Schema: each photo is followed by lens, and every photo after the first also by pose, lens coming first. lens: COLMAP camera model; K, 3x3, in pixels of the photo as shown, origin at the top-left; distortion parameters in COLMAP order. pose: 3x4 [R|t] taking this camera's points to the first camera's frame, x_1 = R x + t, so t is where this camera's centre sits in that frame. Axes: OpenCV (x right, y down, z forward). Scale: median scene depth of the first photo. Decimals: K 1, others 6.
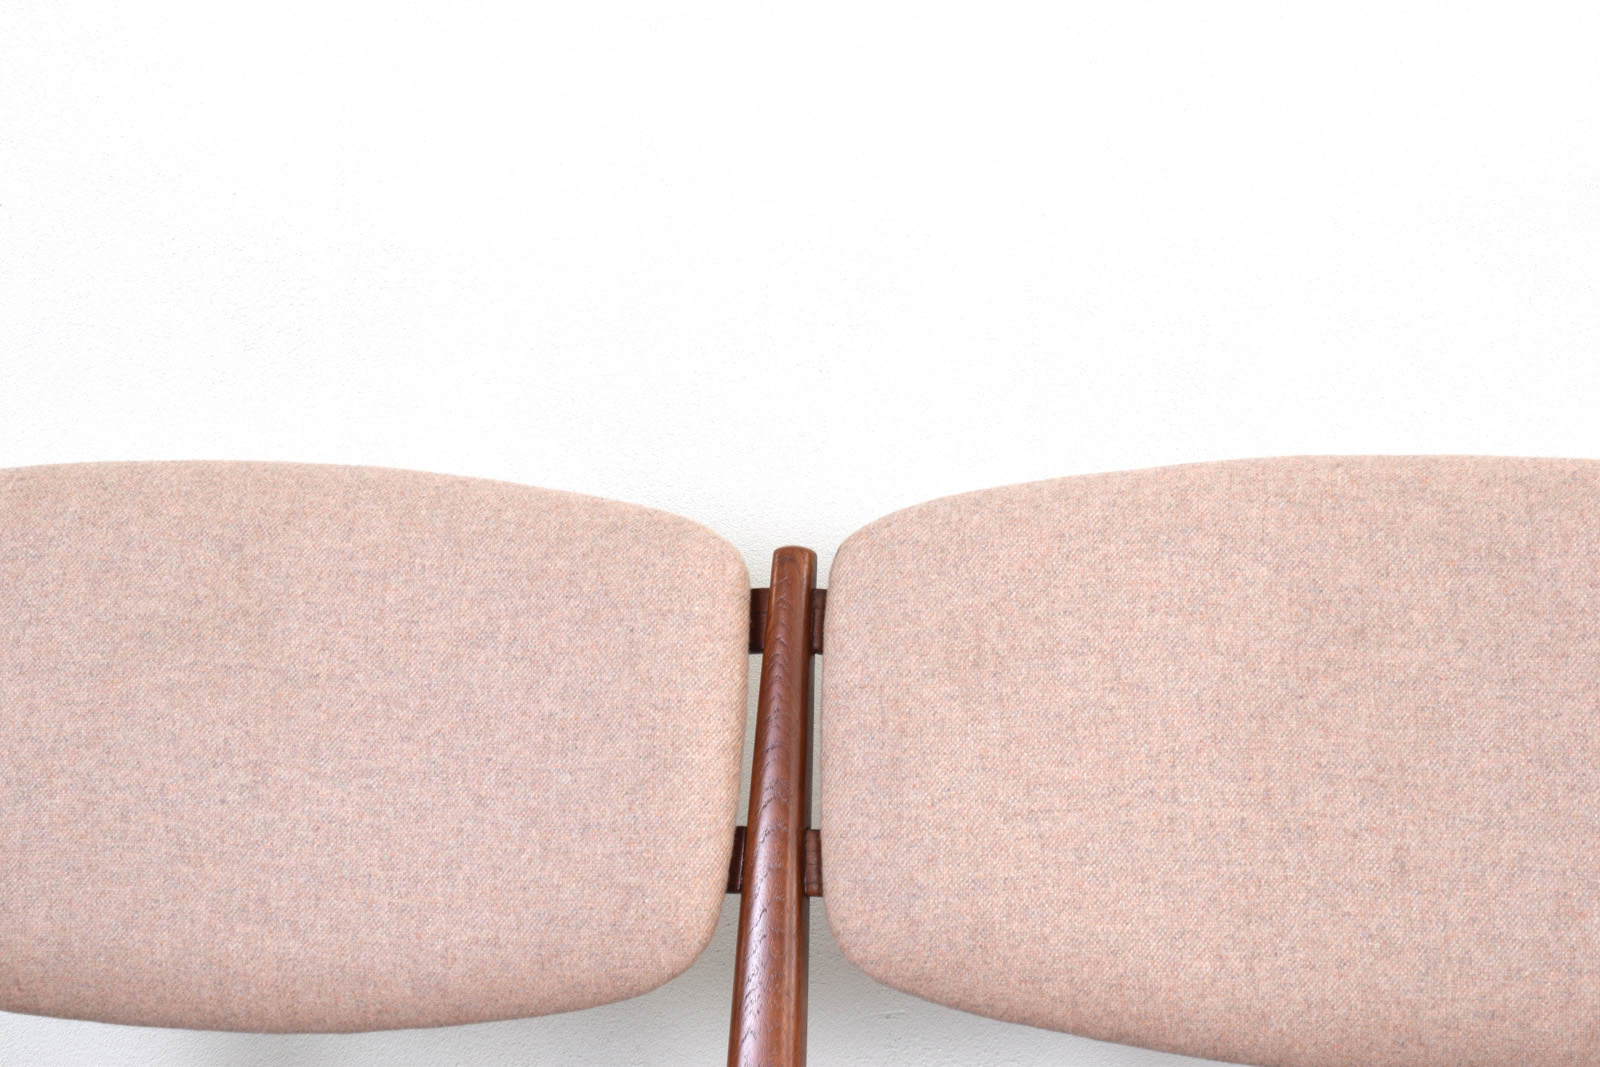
lens RADIAL K [[2458.8, 0, 800.0], [0, 2458.8, 533.5], [0, 0, 1]] dist [-0.024860, 0.009481]
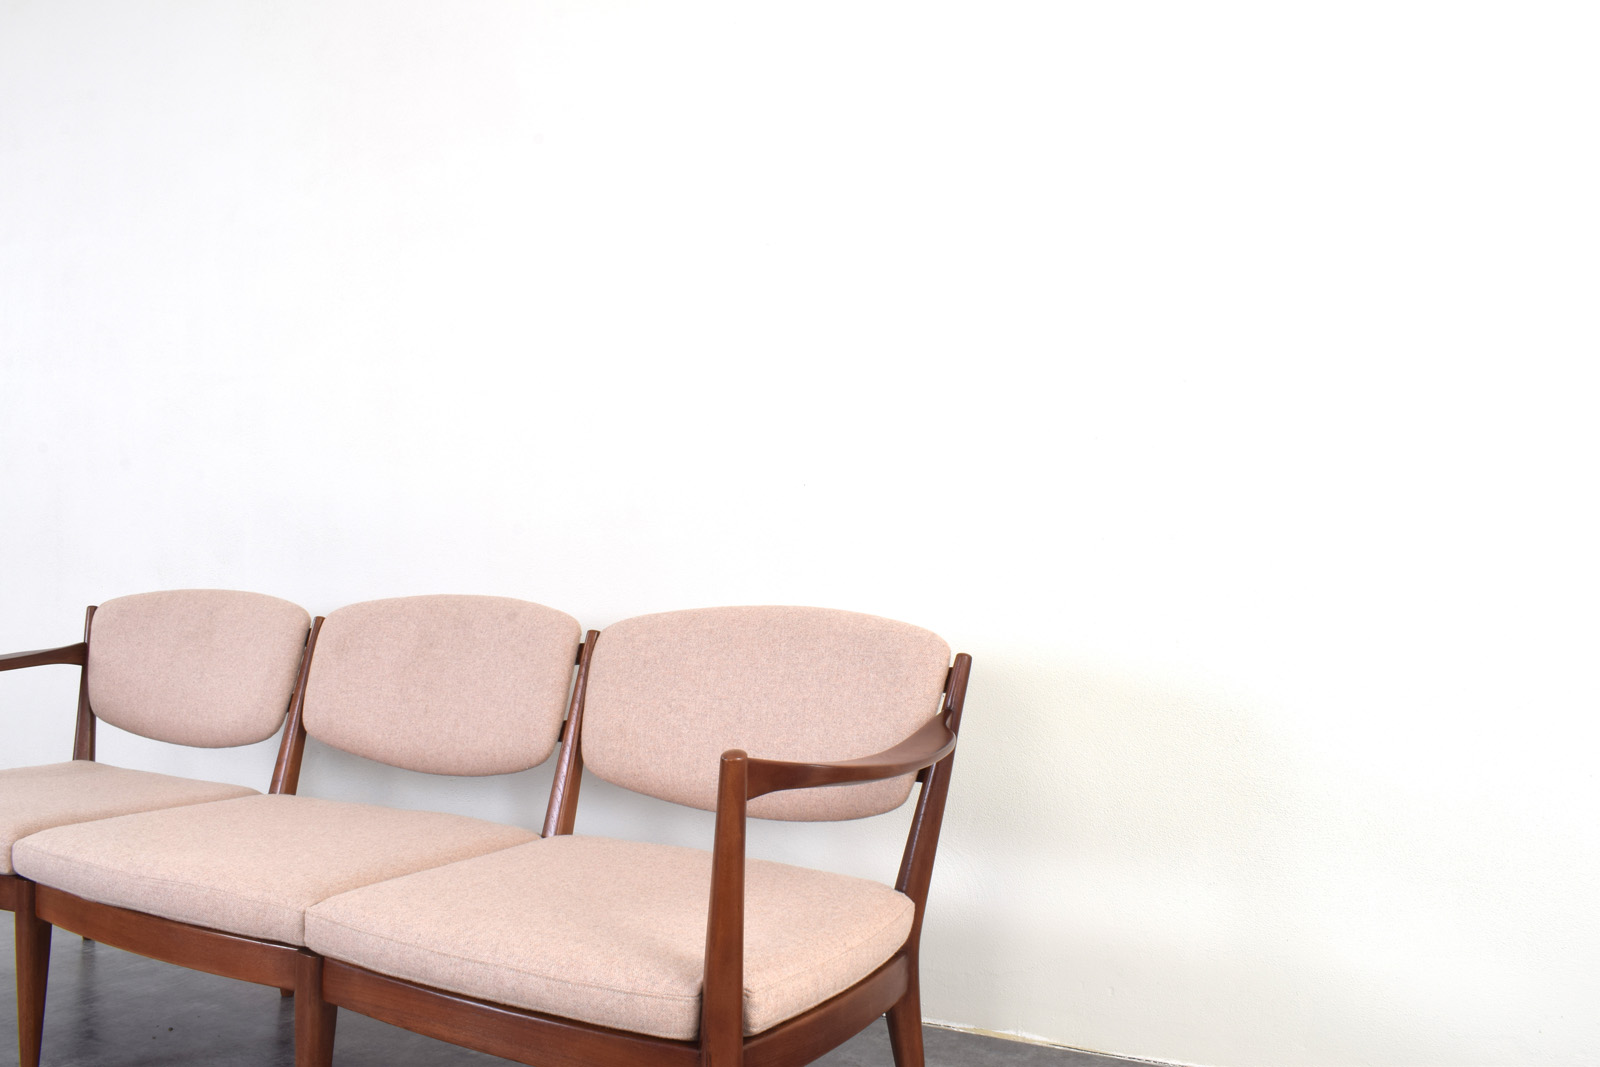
lens RADIAL K [[1339.8, 0, 800.0], [0, 1339.8, 533.5], [0, 0, 1]] dist [-0.093691, 0.014745]
pose [[0.958500, 0.010742, -0.284890, 1.186550], [-0.038940, 0.994858, -0.093499, 0.037063], [0.282421, 0.100713, 0.953989, -0.627759]]
